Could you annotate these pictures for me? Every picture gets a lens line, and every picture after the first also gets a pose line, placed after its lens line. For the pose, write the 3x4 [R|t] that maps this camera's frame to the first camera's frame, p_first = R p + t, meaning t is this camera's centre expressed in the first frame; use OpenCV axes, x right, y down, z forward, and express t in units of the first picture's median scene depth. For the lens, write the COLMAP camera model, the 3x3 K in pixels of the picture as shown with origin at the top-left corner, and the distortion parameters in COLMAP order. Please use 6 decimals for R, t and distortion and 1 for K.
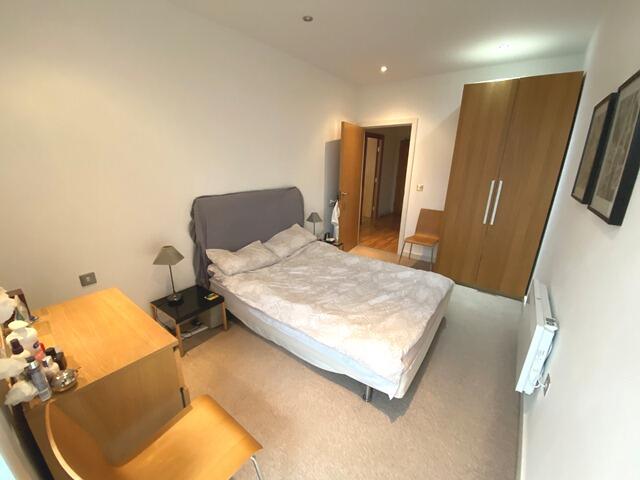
lens RADIAL K [[256.9, 0, 320.1], [0, 256.9, 240.4], [0, 0, 1]] dist [-0.015403, -0.006845]
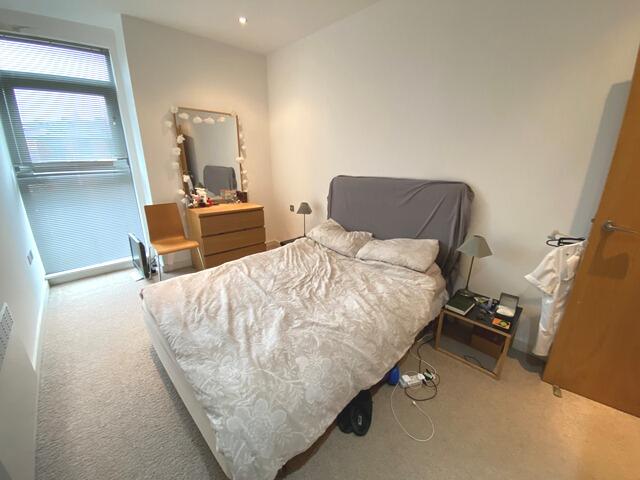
lens RADIAL K [[256.9, 0, 323.5], [0, 256.9, 237.7], [0, 0, 1]] dist [-0.015403, -0.006845]
pose [[-0.152208, 0.269874, -0.950790, 0.776659], [-0.304390, 0.902439, 0.304879, -0.250530], [0.940308, 0.335816, -0.055211, 1.093395]]
